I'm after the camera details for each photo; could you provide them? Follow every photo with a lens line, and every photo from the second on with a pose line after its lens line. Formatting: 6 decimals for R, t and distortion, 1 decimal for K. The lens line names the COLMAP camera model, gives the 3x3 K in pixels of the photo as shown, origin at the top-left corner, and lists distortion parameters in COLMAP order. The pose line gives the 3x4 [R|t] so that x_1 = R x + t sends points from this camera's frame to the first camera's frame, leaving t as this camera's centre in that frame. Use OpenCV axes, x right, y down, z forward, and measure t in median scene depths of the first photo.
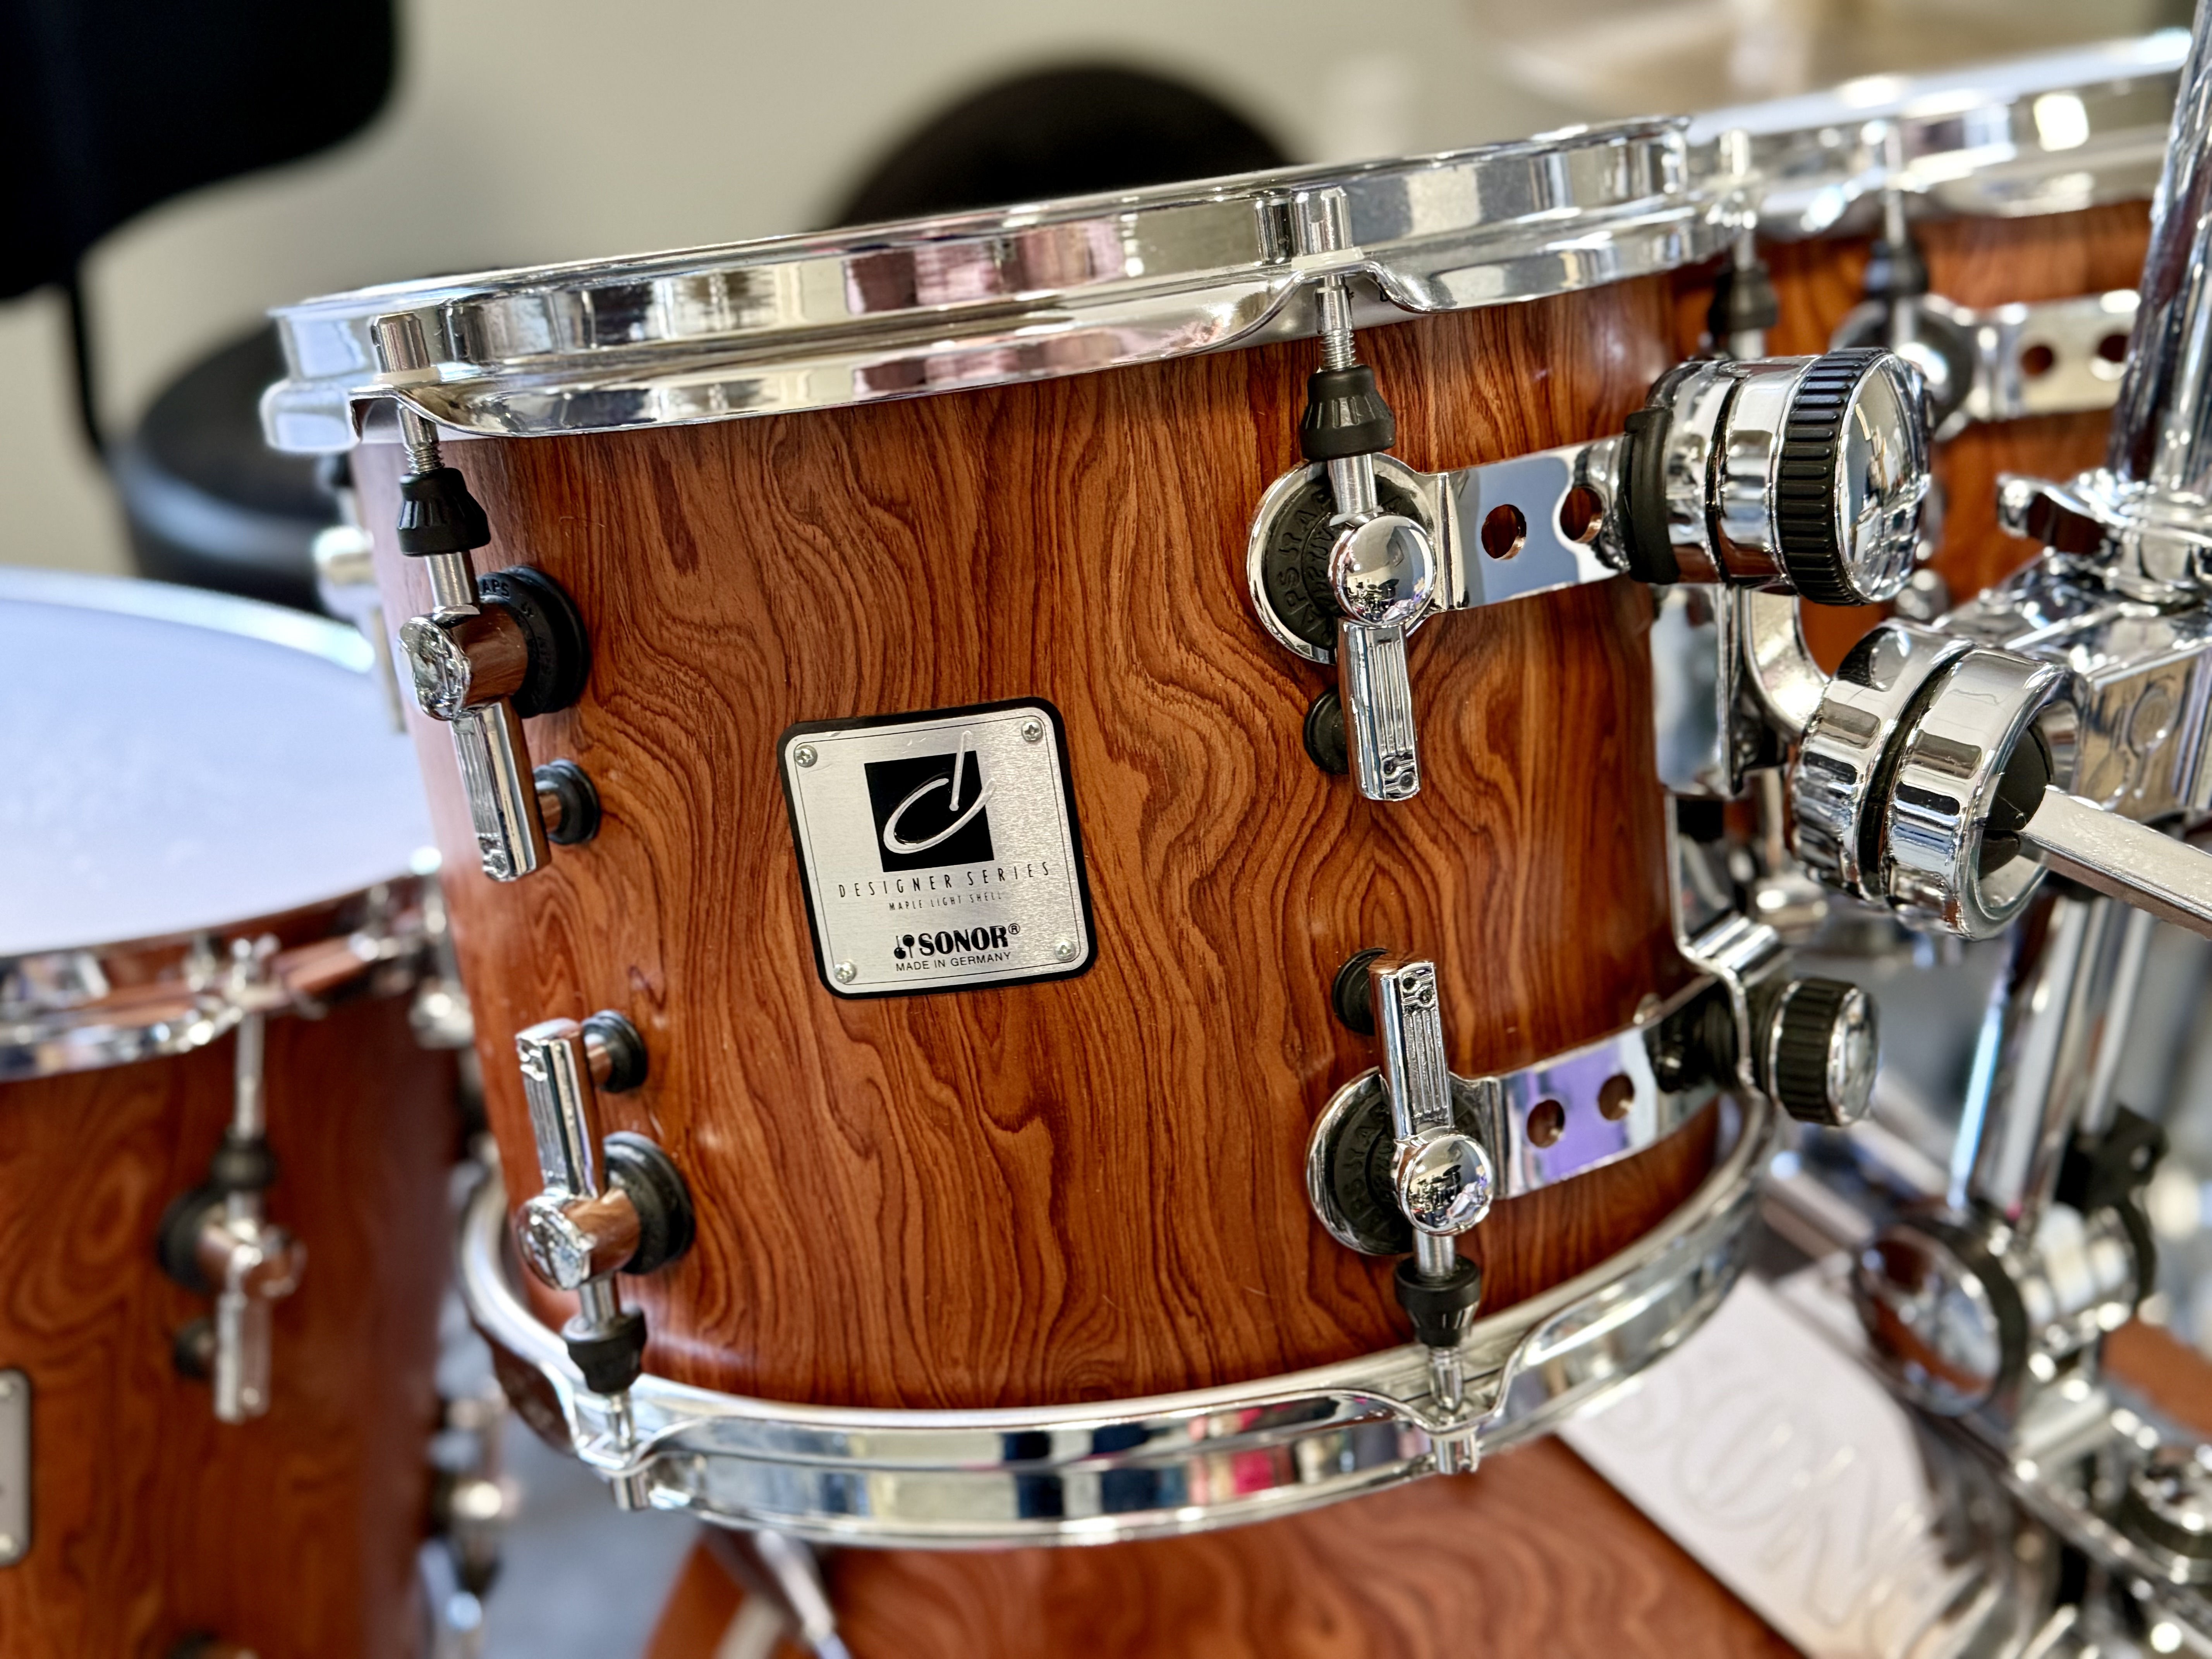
lens RADIAL K [[2390.0, 0, 1106.0], [0, 2390.0, 829.5], [0, 0, 1]] dist [0.126492, 0.002075]
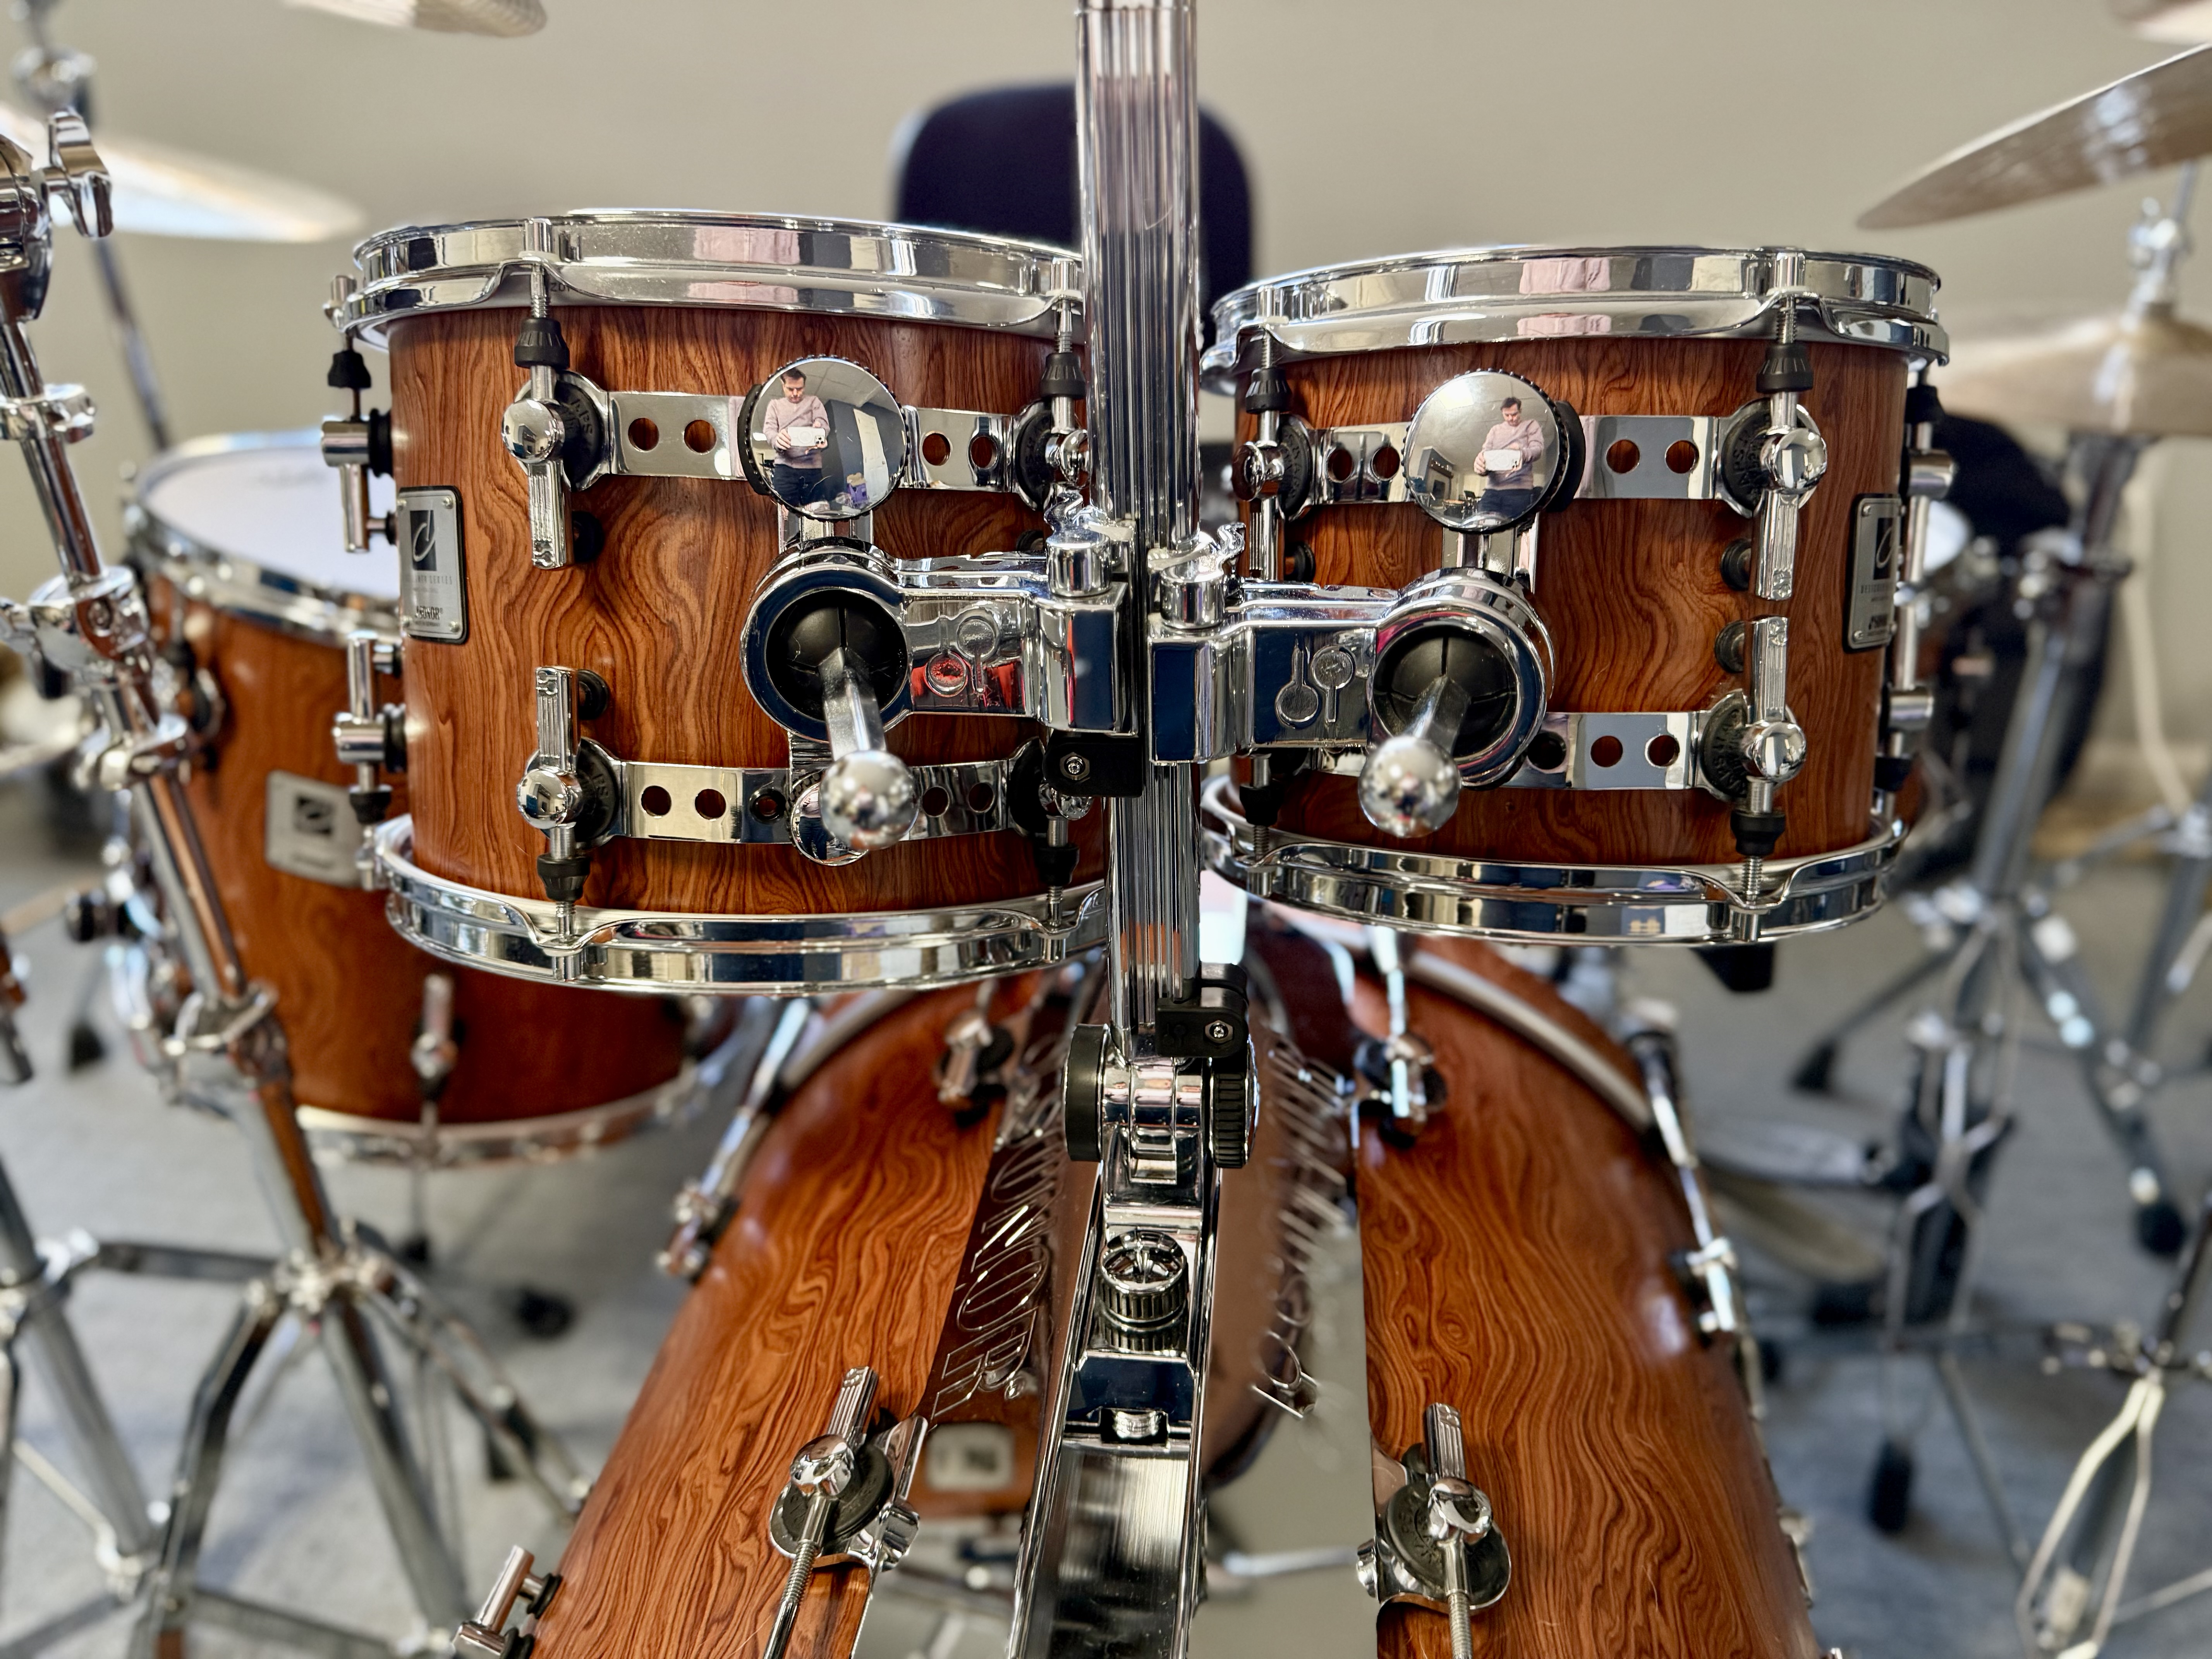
lens RADIAL K [[1541.3, 0, 1124.0], [0, 1541.3, 826.0], [0, 0, 1]] dist [0.123002, -0.220093]
pose [[0.773981, 0.255774, -0.579252, 1.120852], [-0.278773, 0.959004, 0.050969, -0.008428], [0.568541, 0.122031, 0.813553, 0.314842]]
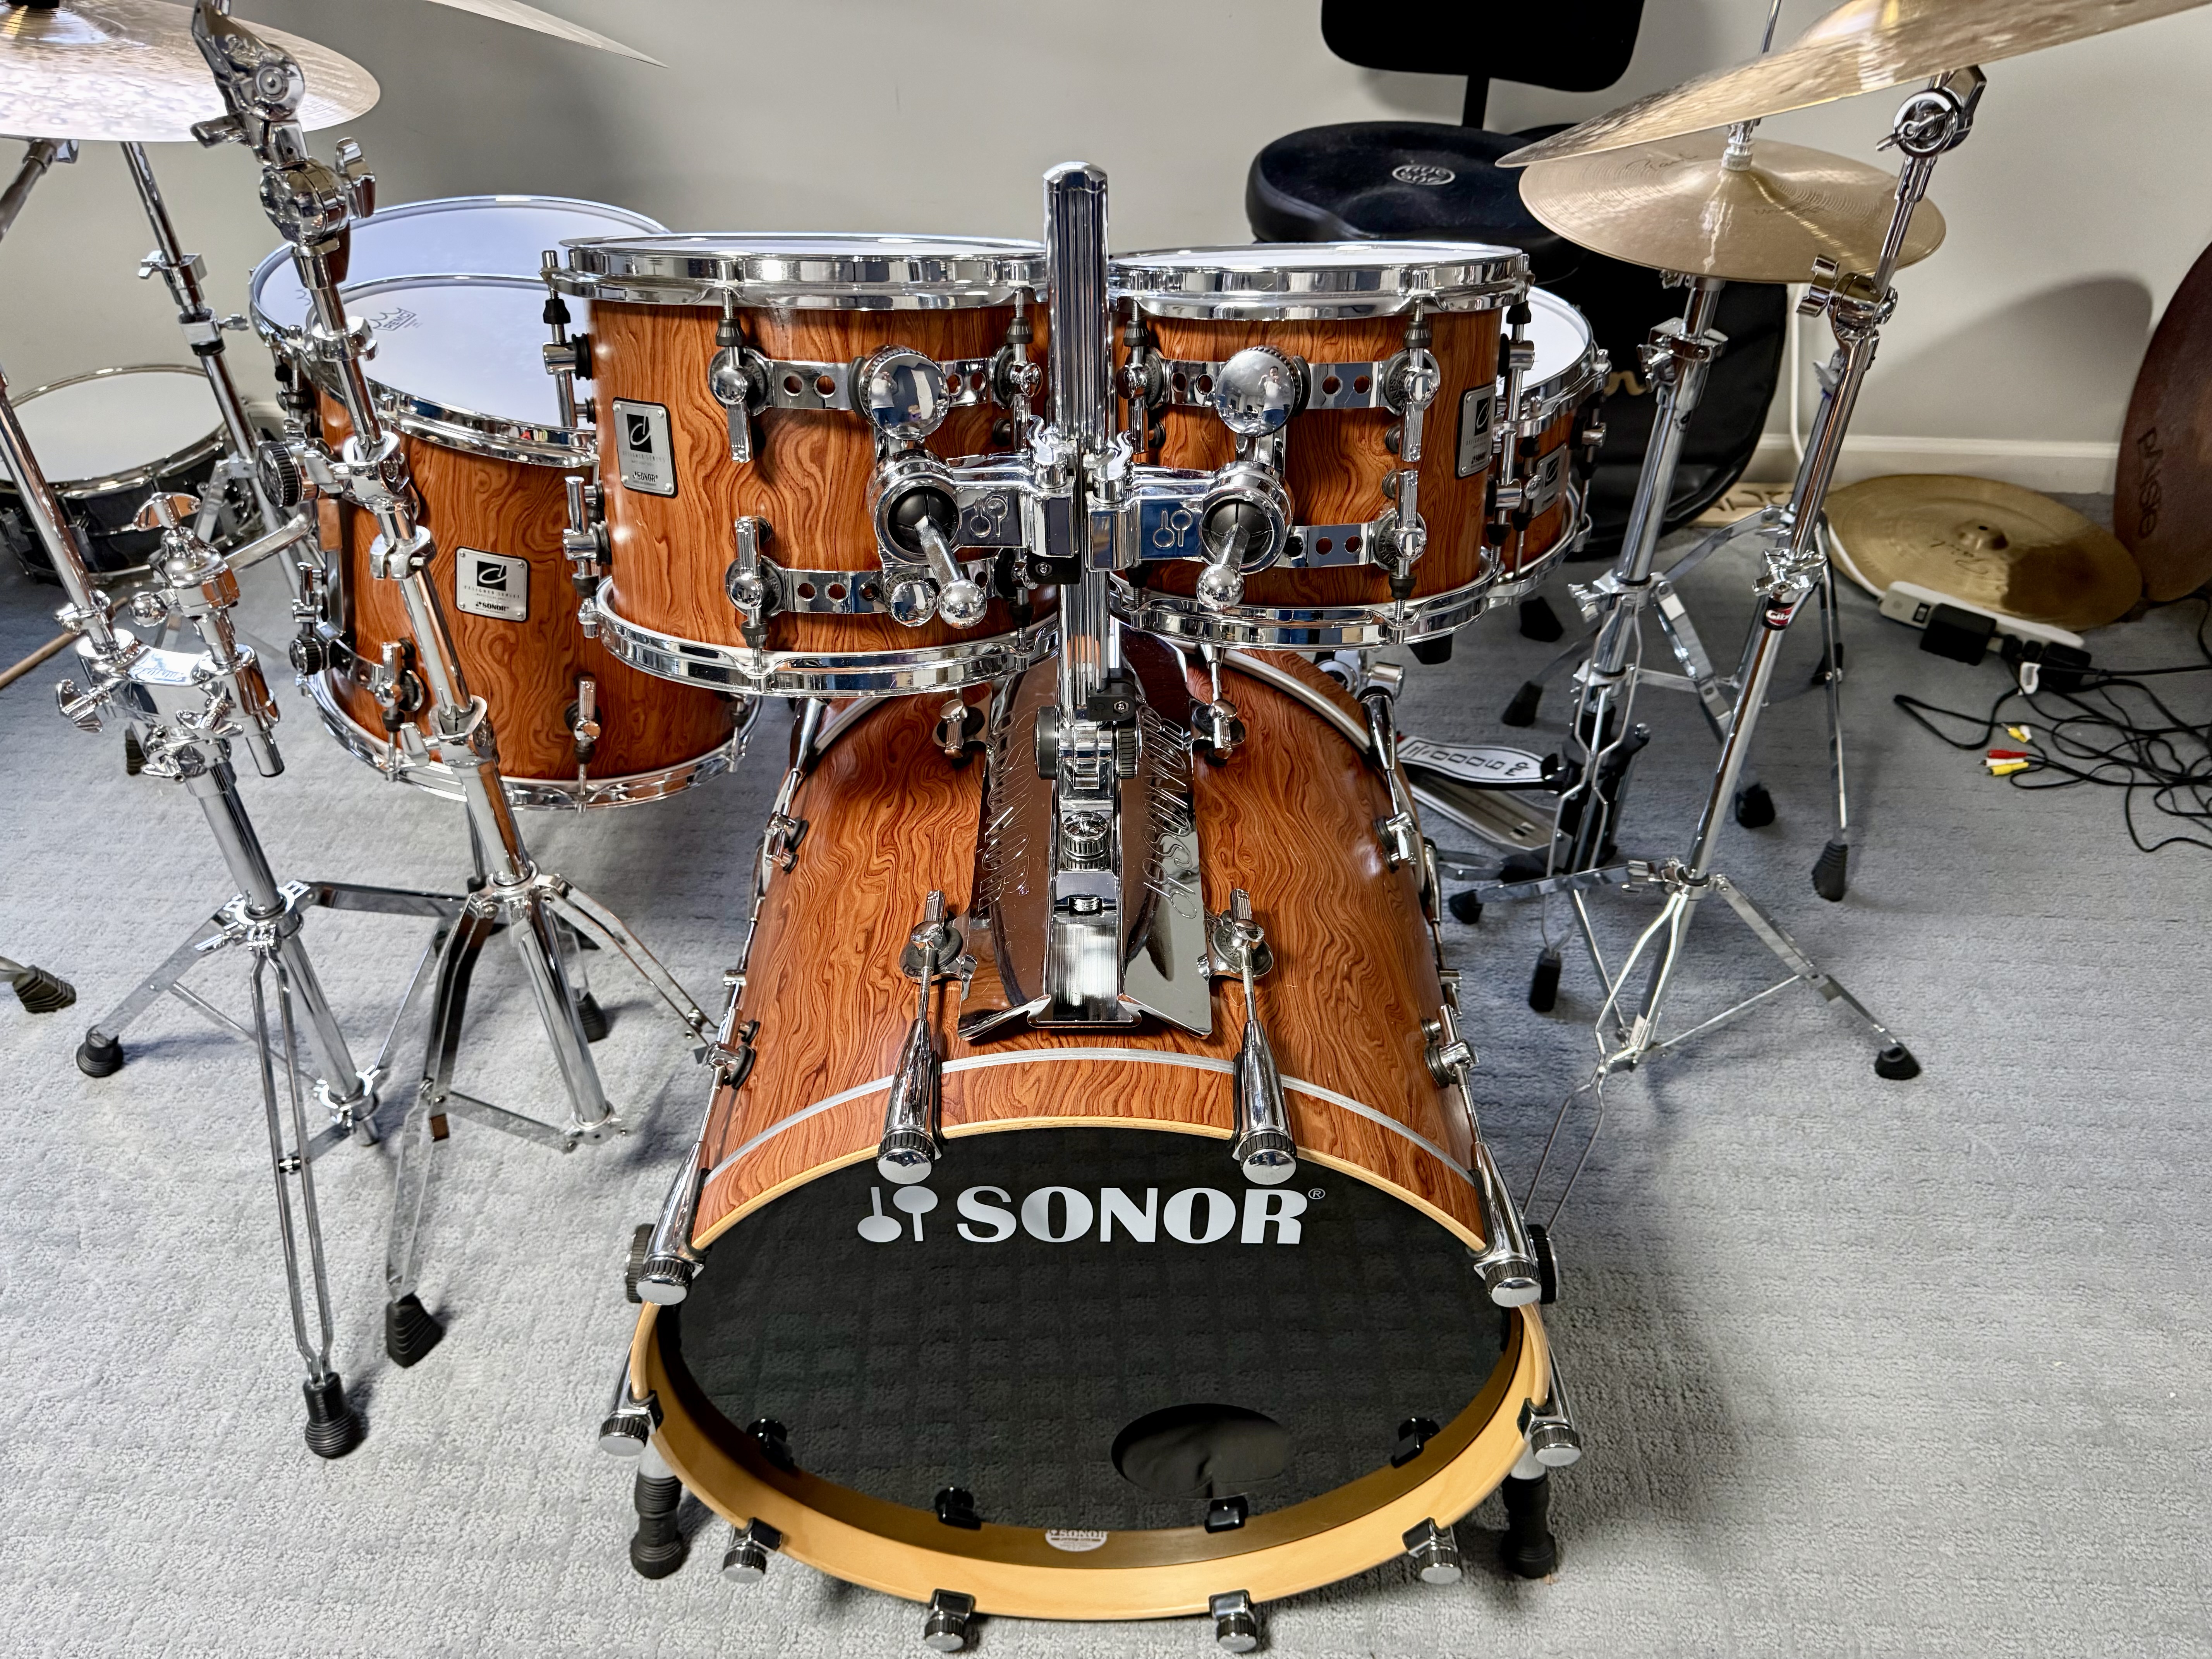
lens RADIAL K [[1541.3, 0, 1124.0], [0, 1541.3, 826.0], [0, 0, 1]] dist [0.123002, -0.220093]
pose [[0.844559, 0.331089, -0.420833, 1.503387], [-0.255809, 0.939915, 0.226098, -0.149889], [0.470406, -0.083300, 0.878510, -0.575711]]
